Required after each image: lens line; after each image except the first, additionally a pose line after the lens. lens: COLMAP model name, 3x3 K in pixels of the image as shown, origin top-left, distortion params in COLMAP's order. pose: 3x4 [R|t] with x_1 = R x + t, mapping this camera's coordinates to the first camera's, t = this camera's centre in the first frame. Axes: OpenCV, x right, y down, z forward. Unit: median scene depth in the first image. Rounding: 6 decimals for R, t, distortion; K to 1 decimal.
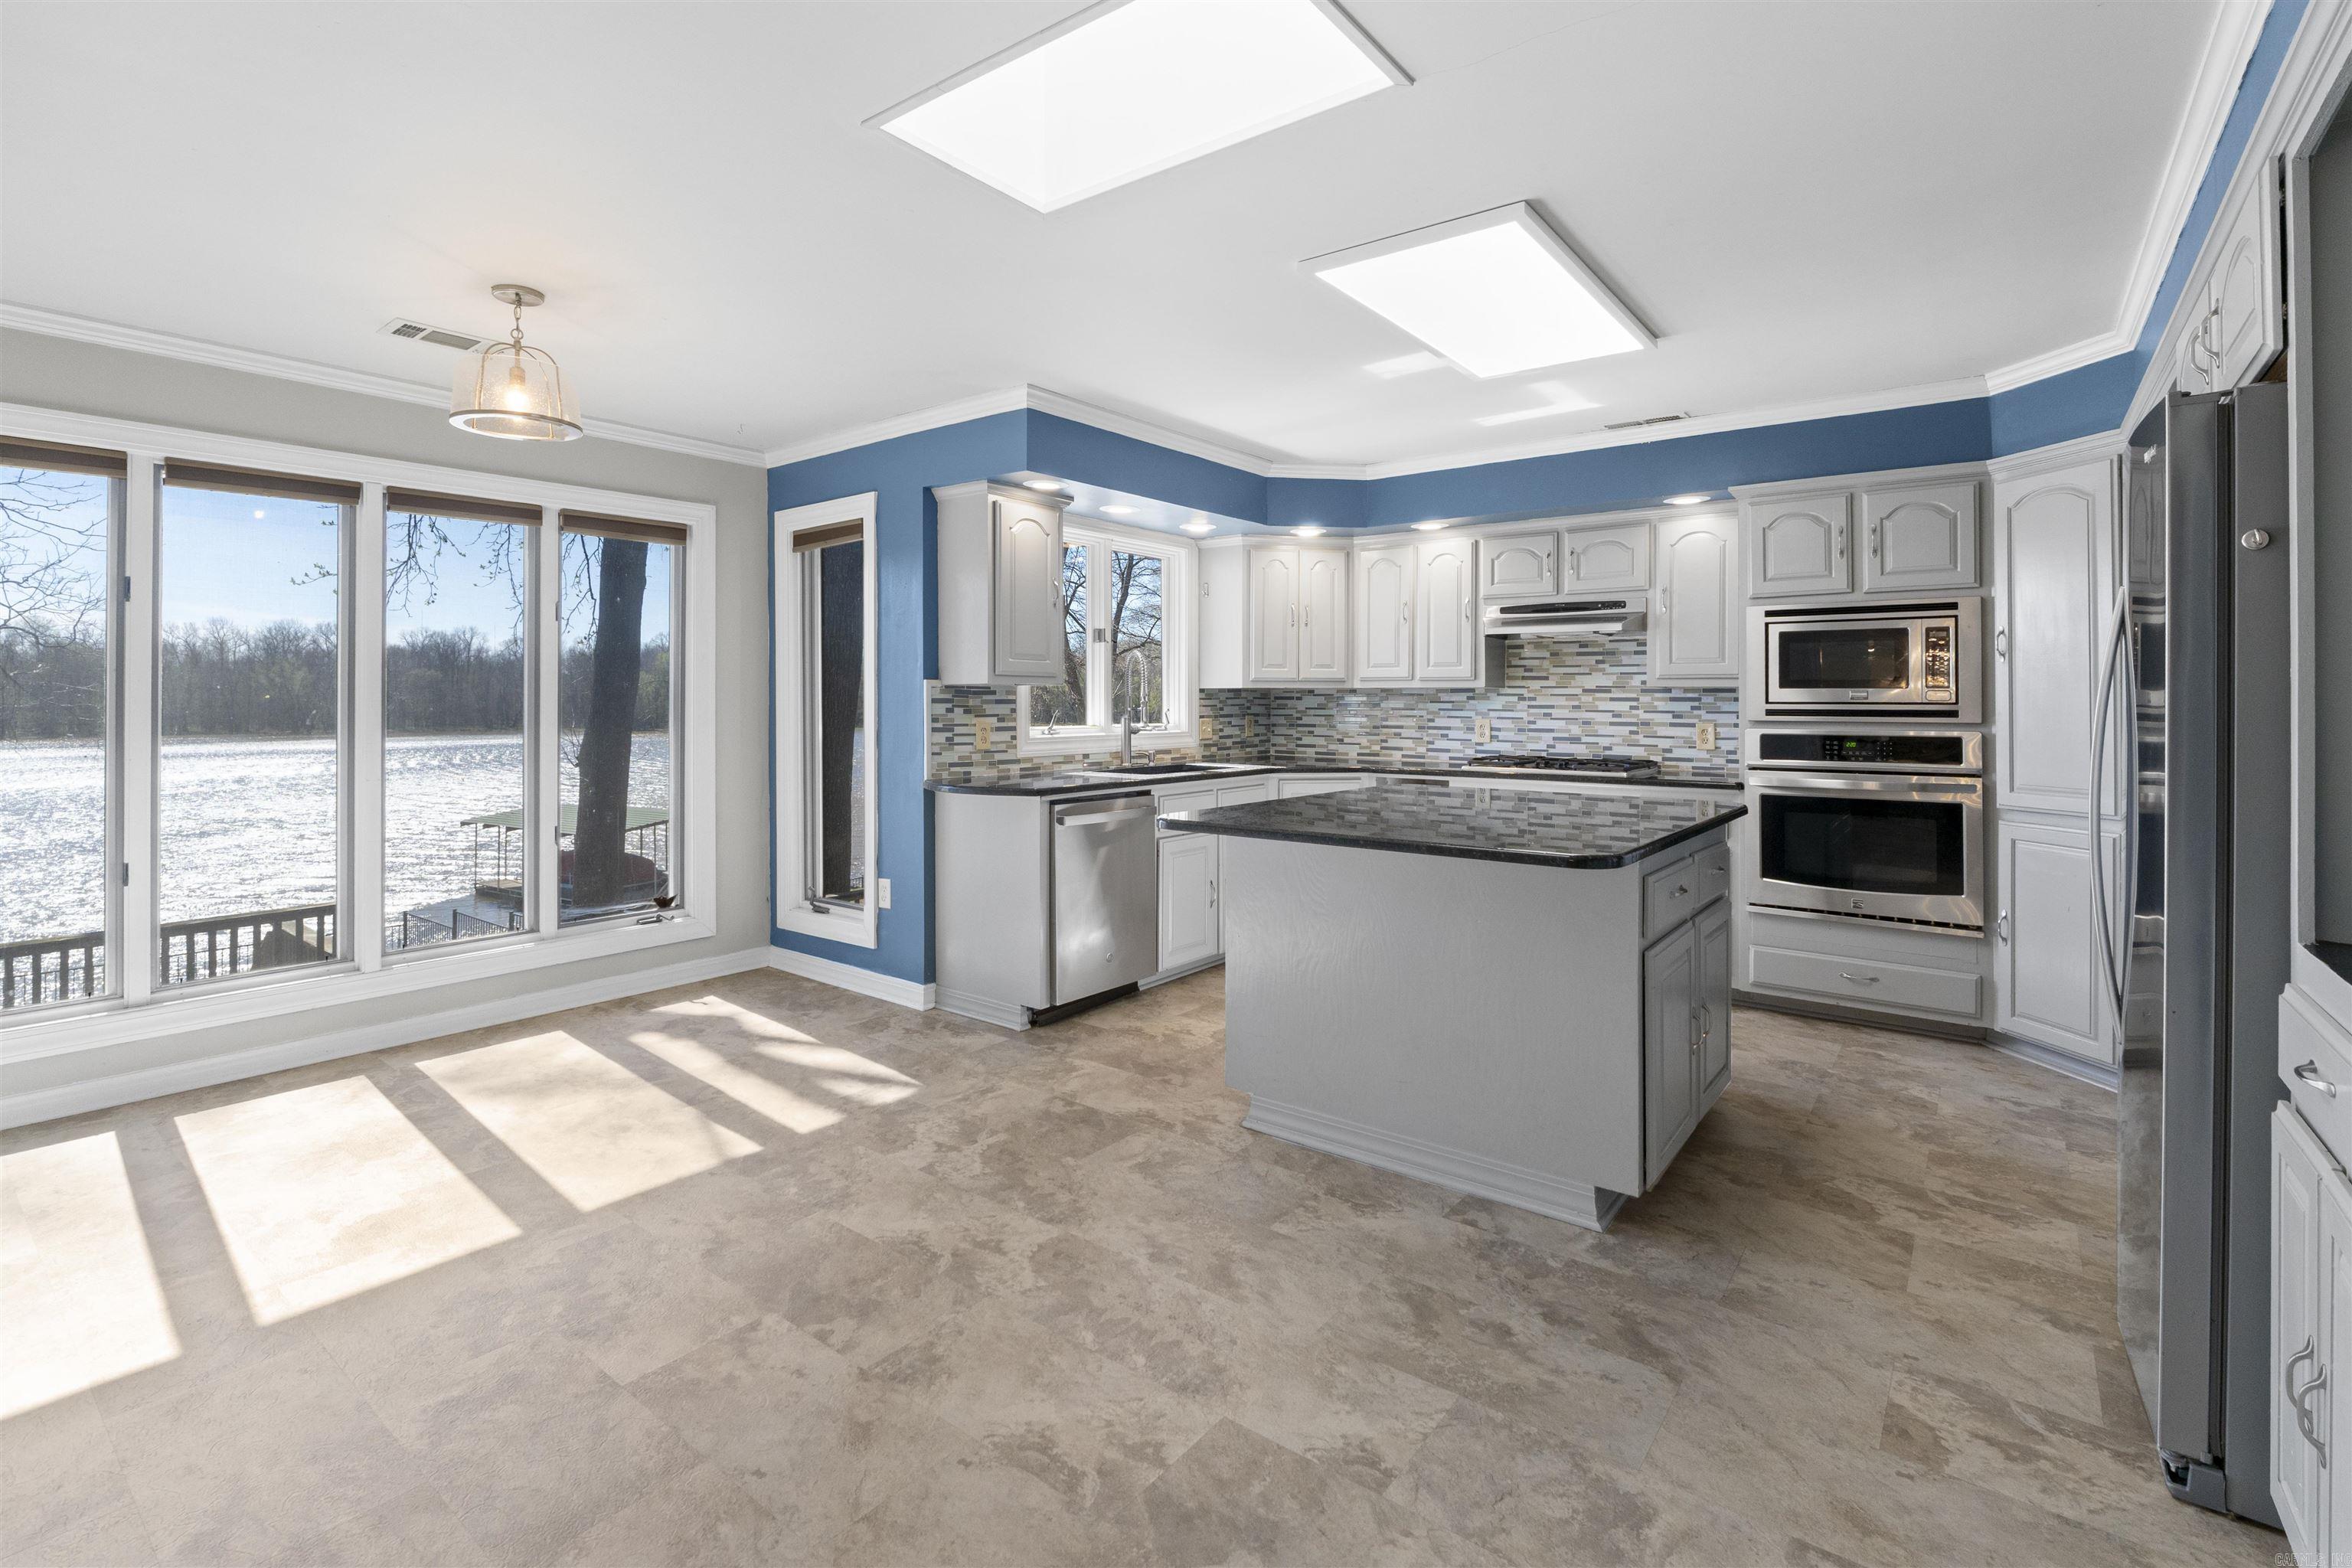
lens RADIAL K [[1004.2, 0, 1189.6], [0, 1004.2, 694.2], [0, 0, 1]] dist [0.001757, 0.000771]
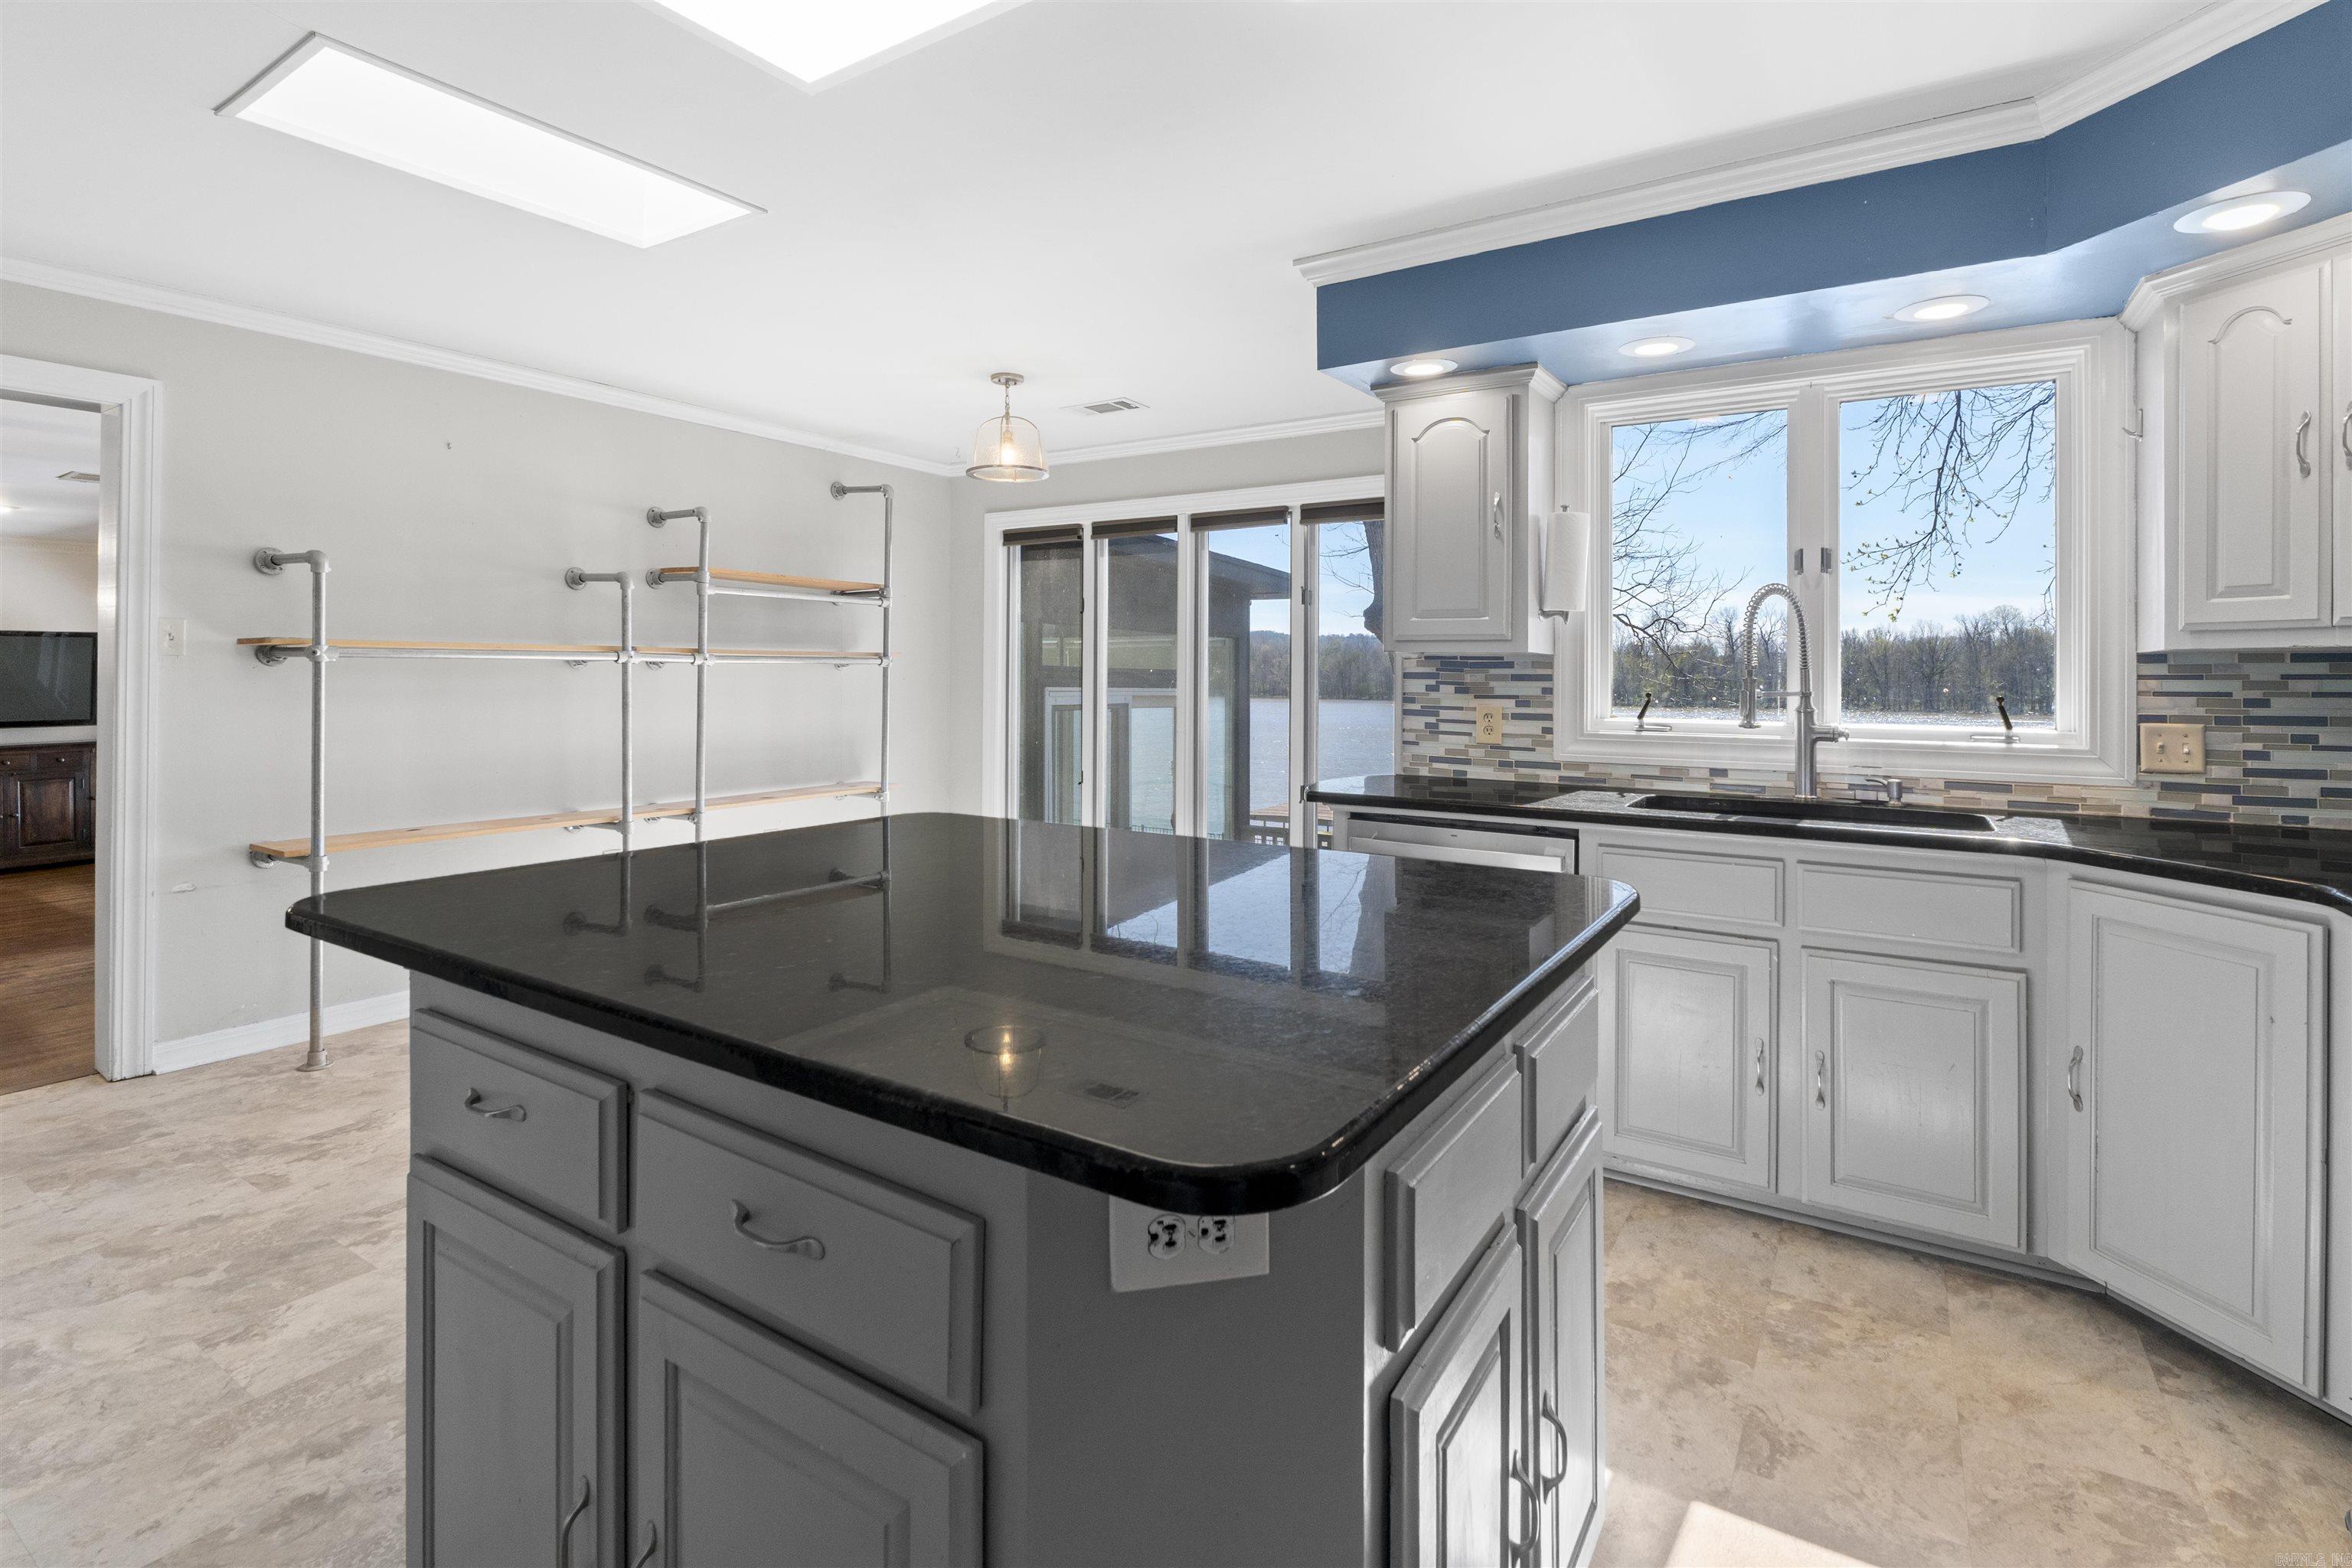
lens RADIAL K [[1085.5, 0, 1184.3], [0, 1085.5, 668.9], [0, 0, 1]] dist [-0.004027, -0.000878]
pose [[0.121649, -0.001788, -0.992572, 0.561710], [-0.000479, 0.999998, -0.001860, 0.002944], [0.992573, 0.000702, 0.121648, 0.705903]]
